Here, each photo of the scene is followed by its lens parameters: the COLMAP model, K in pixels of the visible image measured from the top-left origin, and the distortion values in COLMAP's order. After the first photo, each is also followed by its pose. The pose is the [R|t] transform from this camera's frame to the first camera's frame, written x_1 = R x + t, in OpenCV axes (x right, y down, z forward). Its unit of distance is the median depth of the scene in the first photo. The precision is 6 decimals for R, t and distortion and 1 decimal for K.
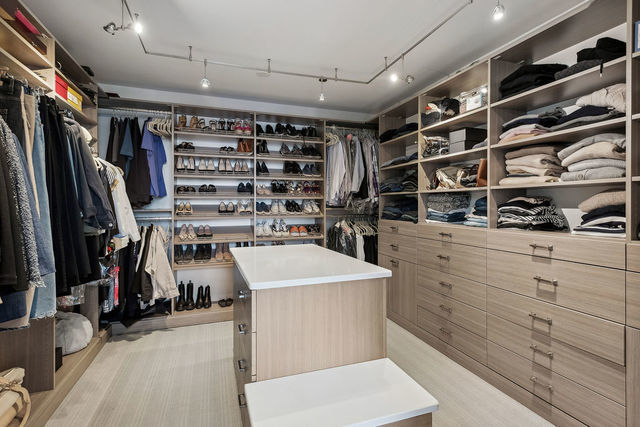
lens RADIAL K [[313.5, 0, 319.6], [0, 313.5, 208.3], [0, 0, 1]] dist [0.006250, 0.000640]
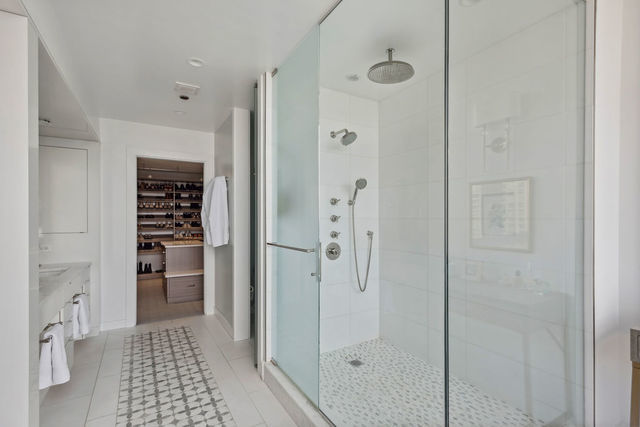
lens RADIAL K [[313.5, 0, 321.2], [0, 313.5, 220.3], [0, 0, 1]] dist [0.006250, 0.000640]
pose [[0.983821, -0.002953, 0.179130, 0.377115], [0.005662, 0.999877, -0.014609, 0.000883], [-0.179065, 0.015387, 0.983717, -1.217051]]
